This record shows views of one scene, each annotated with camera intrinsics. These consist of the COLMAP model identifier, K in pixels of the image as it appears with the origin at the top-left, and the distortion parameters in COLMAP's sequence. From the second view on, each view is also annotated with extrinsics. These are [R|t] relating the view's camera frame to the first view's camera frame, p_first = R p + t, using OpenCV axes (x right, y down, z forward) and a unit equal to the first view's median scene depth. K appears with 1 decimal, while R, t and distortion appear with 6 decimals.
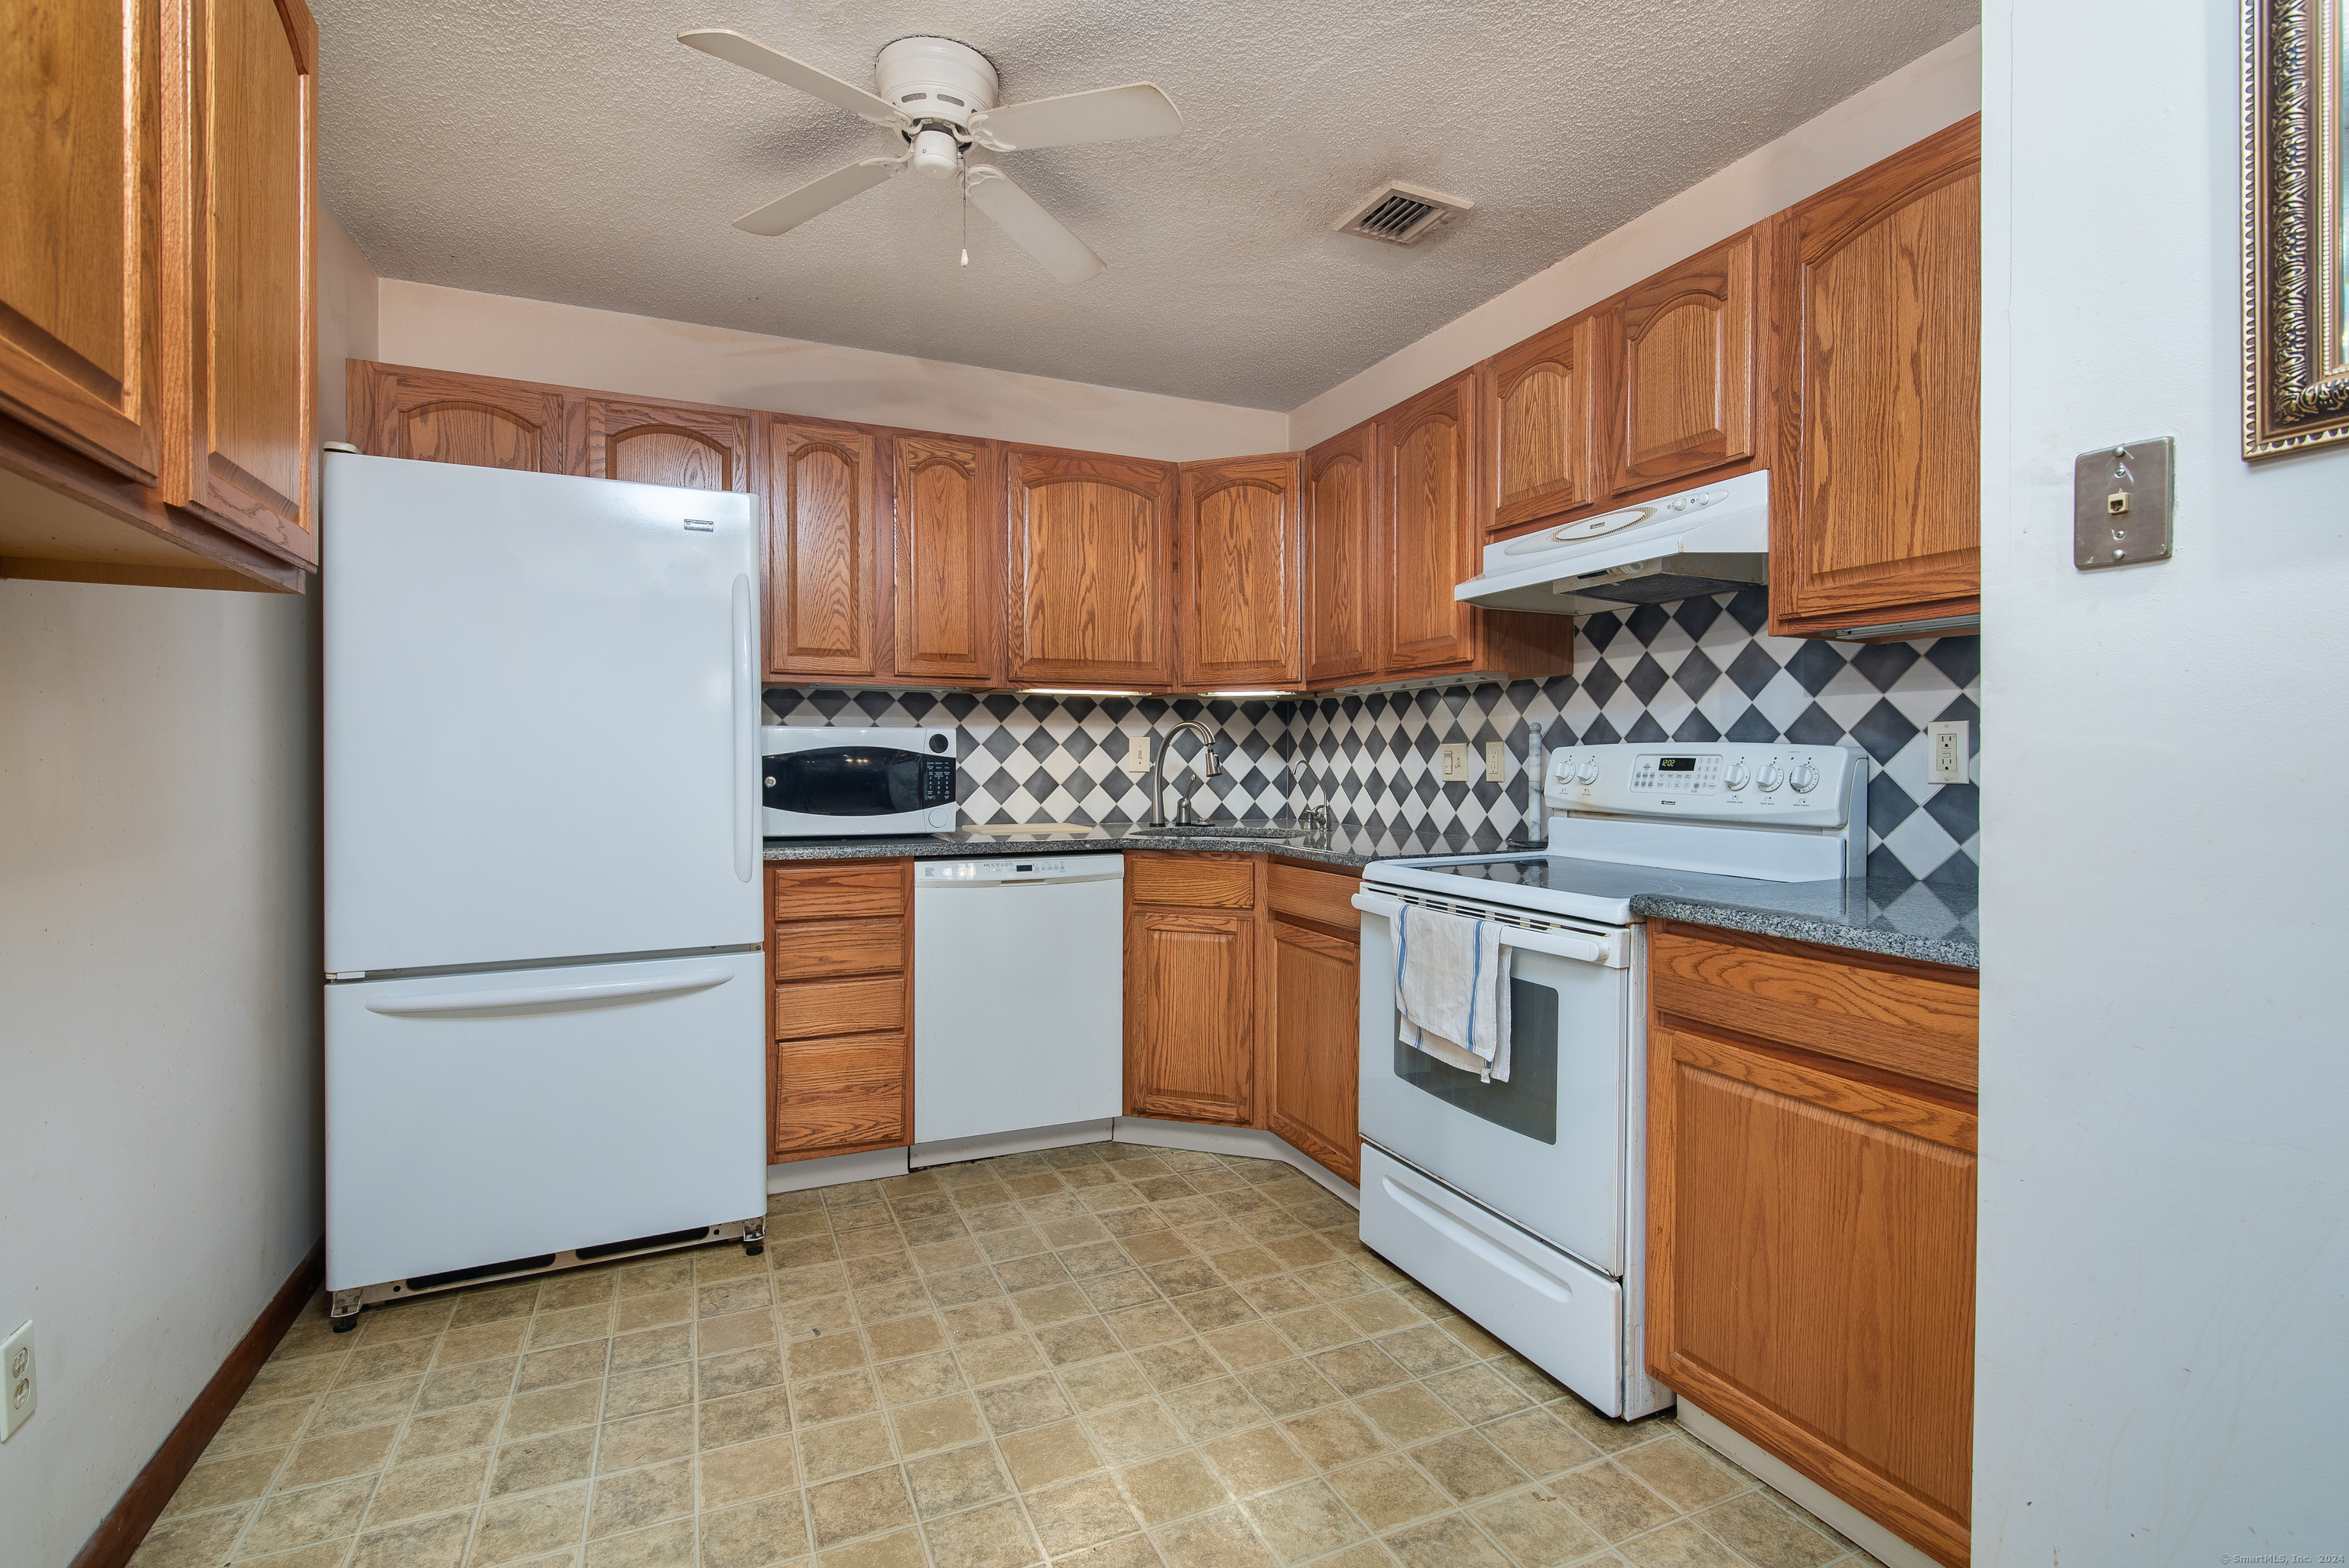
lens RADIAL K [[1076.2, 0, 1180.7], [0, 1076.2, 772.6], [0, 0, 1]] dist [0.003920, -0.000206]
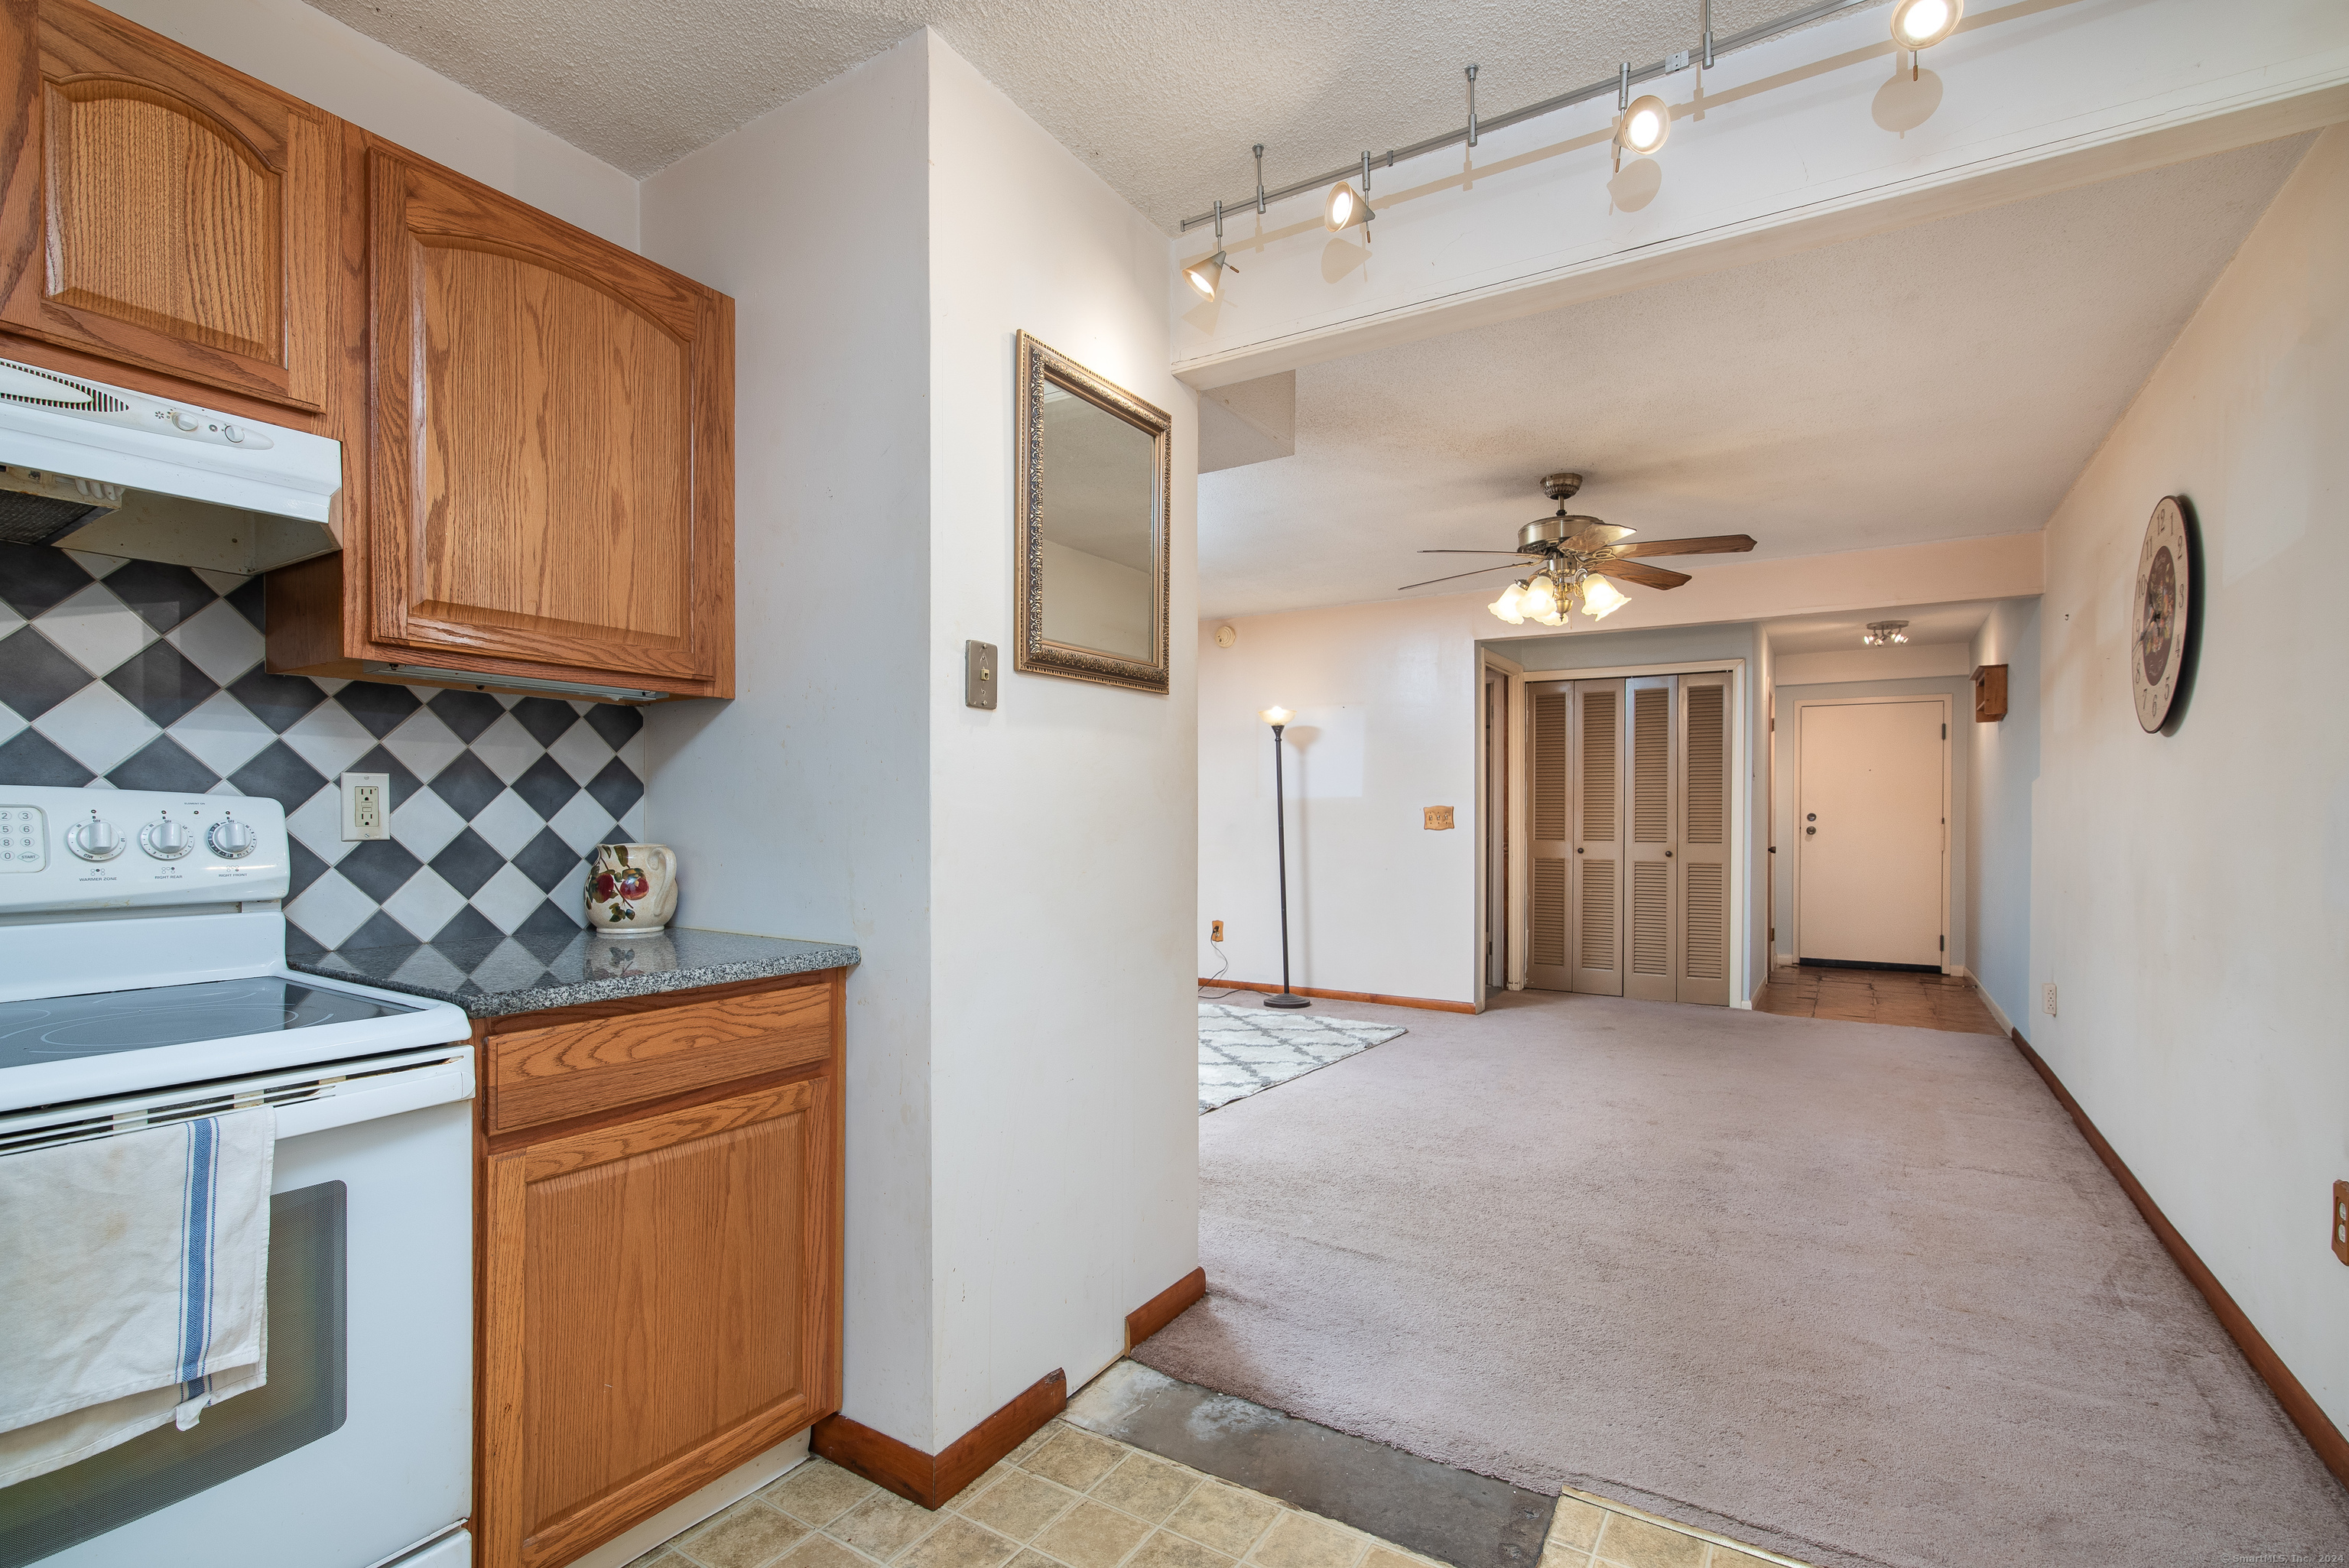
lens RADIAL K [[1089.0, 0, 1117.3], [0, 1089.0, 833.4], [0, 0, 1]] dist [-0.000246, -0.000637]
pose [[-0.524357, -0.014362, 0.851377, -0.472163], [0.006925, 0.999753, 0.021131, -0.012176], [-0.851470, 0.016976, -0.524128, 1.046454]]
